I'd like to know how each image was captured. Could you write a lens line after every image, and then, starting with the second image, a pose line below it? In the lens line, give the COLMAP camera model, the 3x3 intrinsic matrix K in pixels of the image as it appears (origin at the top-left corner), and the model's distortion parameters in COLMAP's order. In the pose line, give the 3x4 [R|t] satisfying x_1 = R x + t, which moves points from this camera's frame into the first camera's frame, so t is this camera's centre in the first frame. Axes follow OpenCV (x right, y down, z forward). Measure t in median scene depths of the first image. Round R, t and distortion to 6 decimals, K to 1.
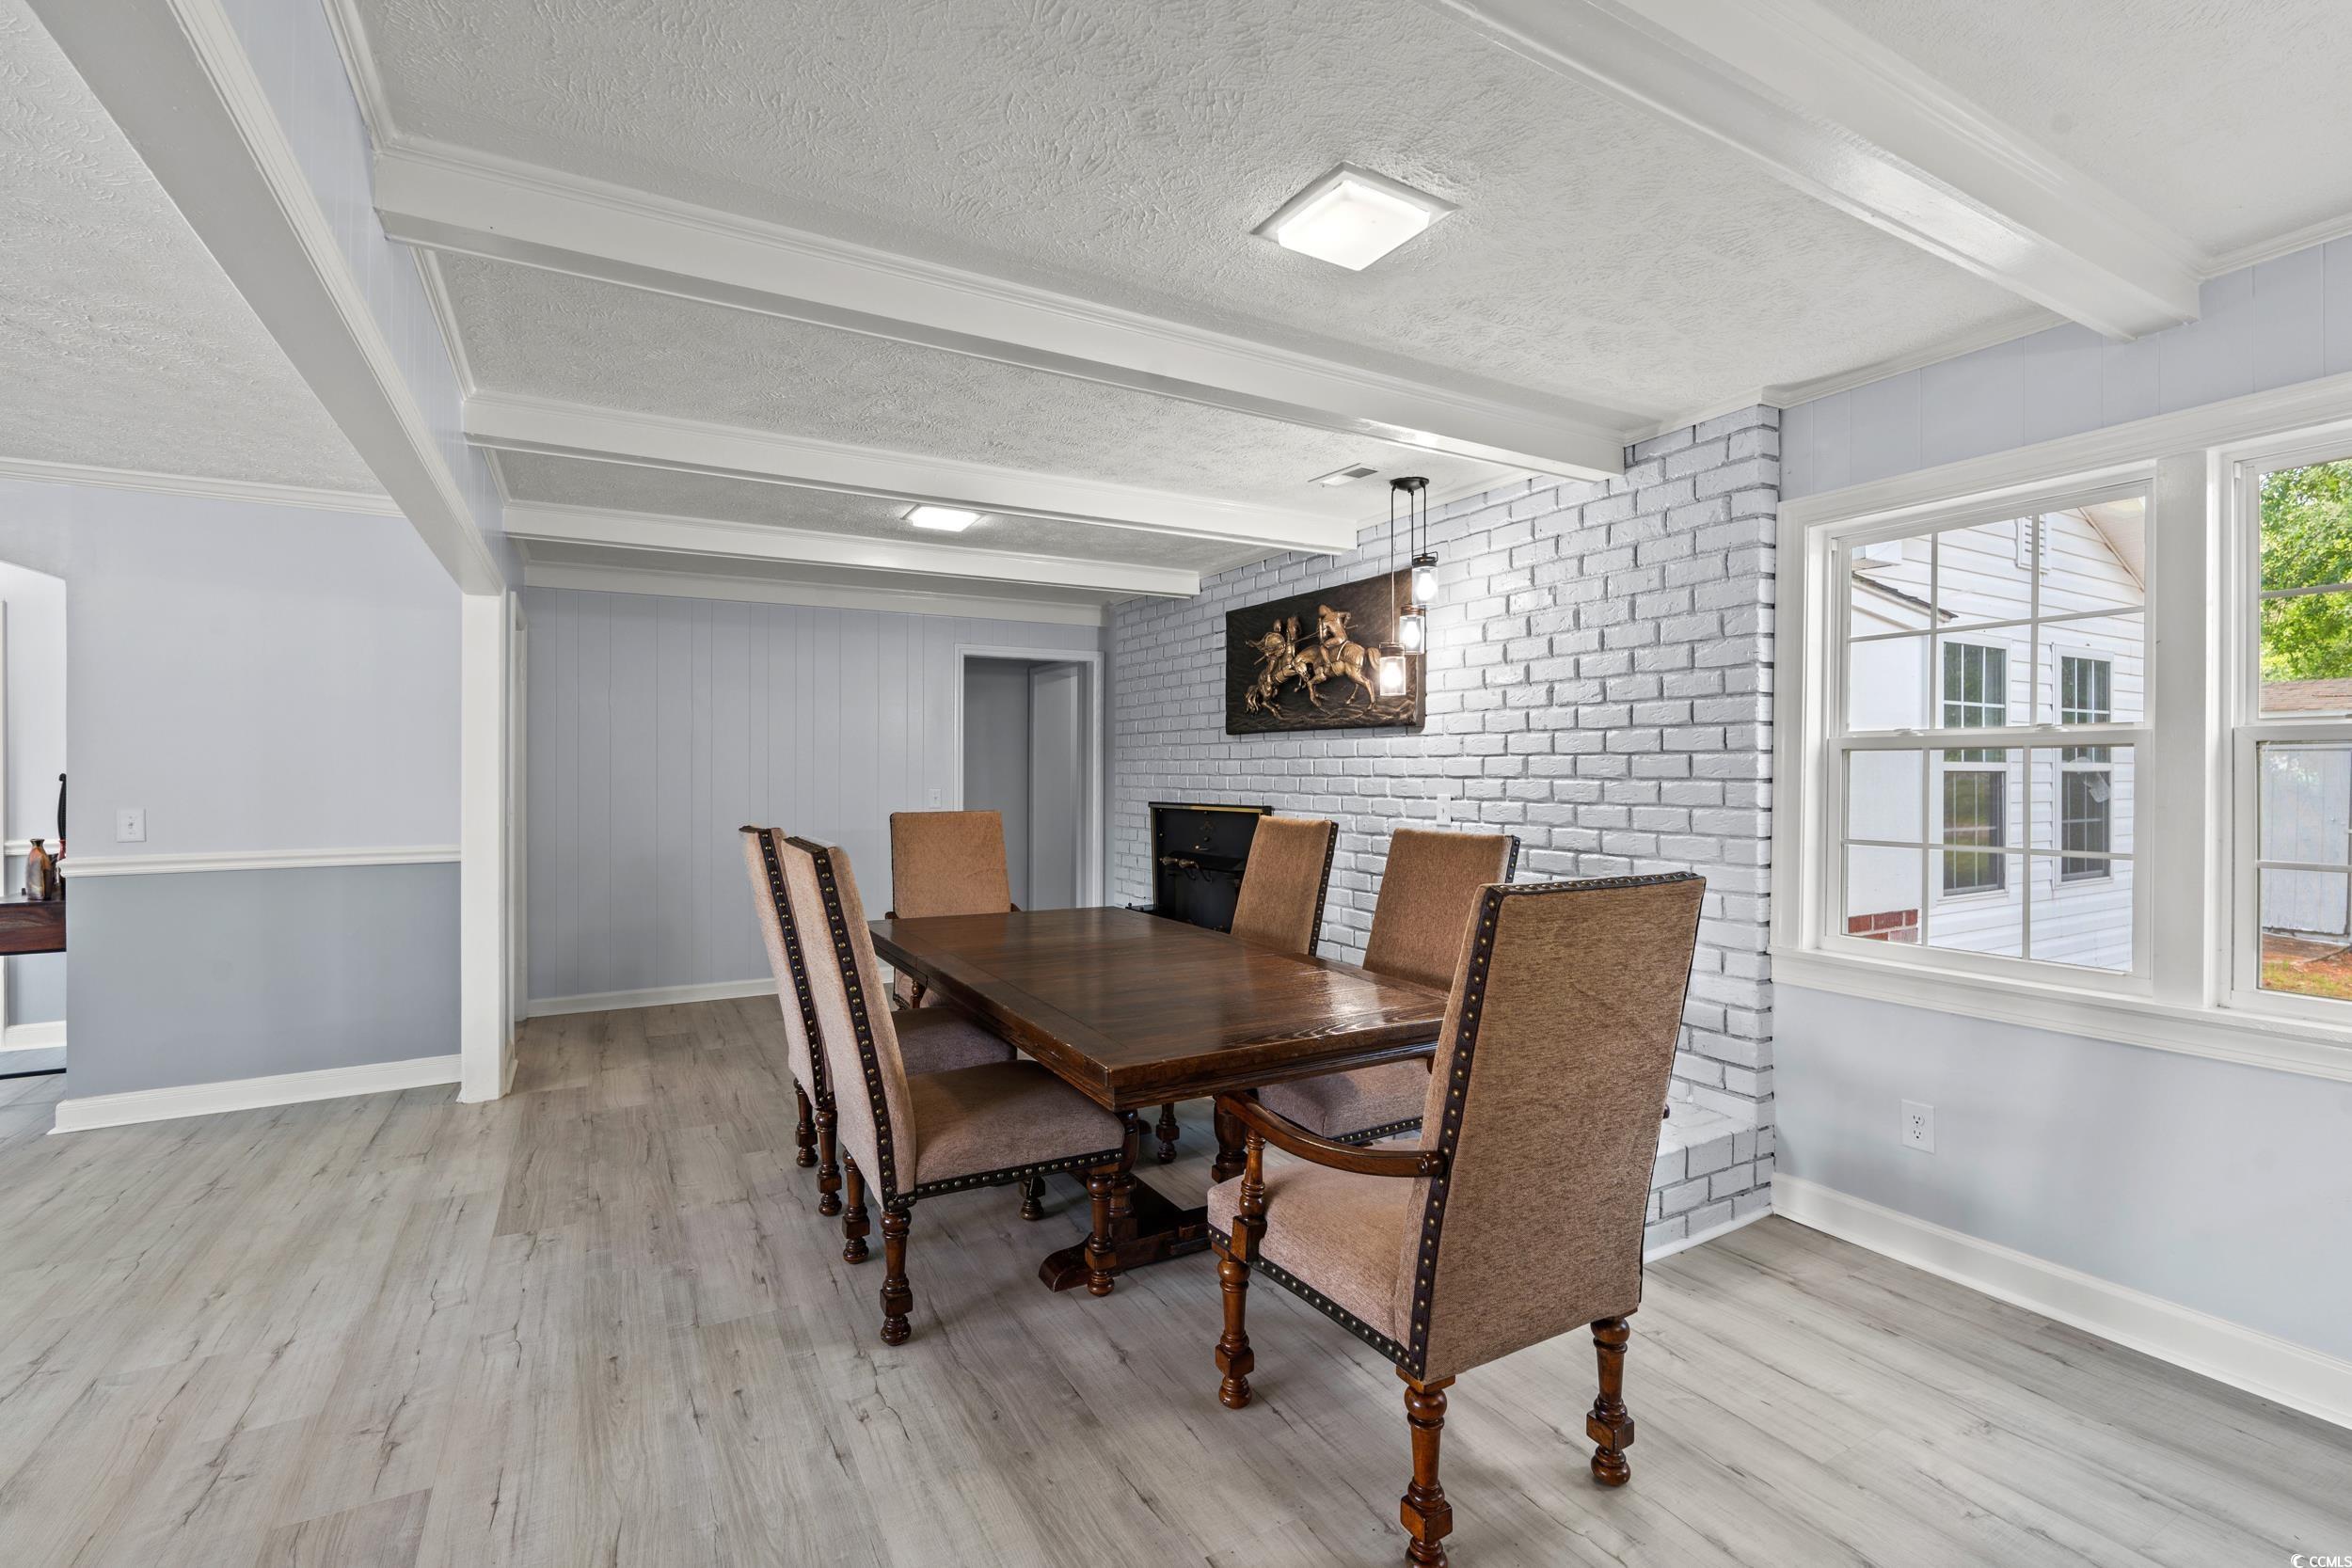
lens RADIAL K [[1032.5, 0, 1174.4], [0, 1032.5, 785.5], [0, 0, 1]] dist [-0.008592, -0.000112]
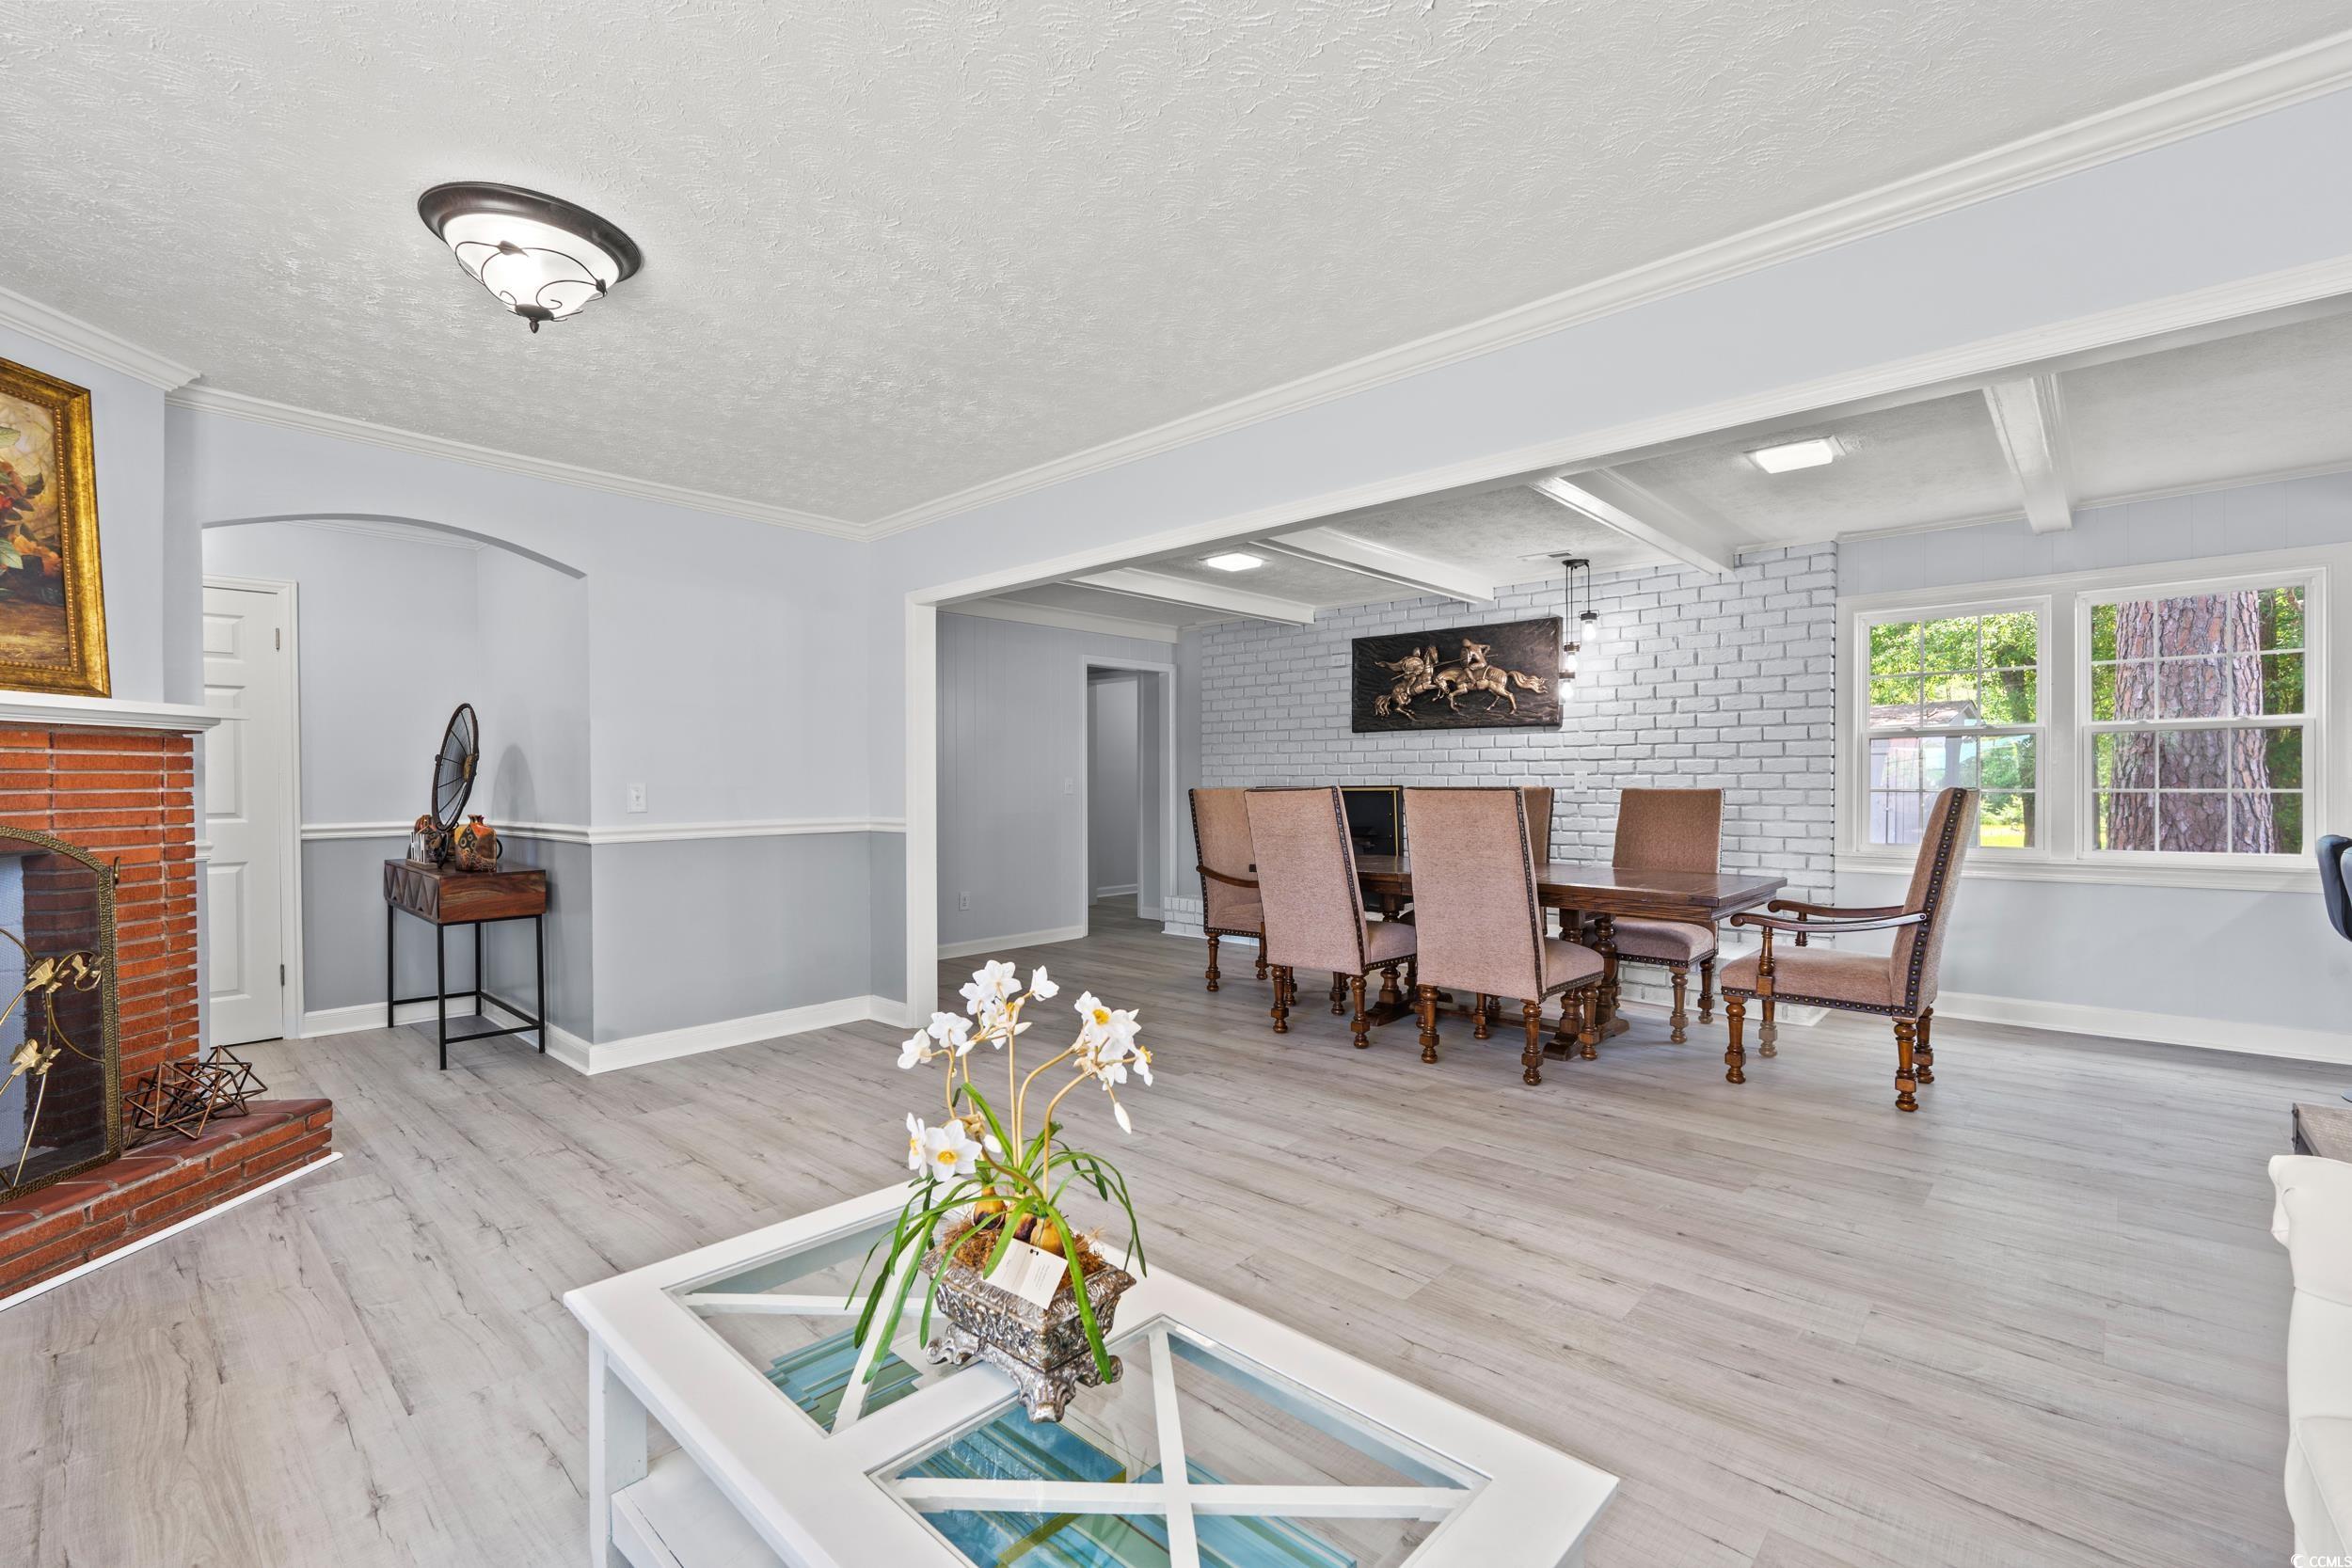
lens RADIAL K [[1032.5, 0, 1174.4], [0, 1032.5, 785.5], [0, 0, 1]] dist [-0.008592, -0.000112]
pose [[0.954423, -0.004980, 0.298416, -0.772113], [0.007939, 0.999931, -0.008704, 0.038255], [-0.298352, 0.010676, 0.954396, -0.249472]]
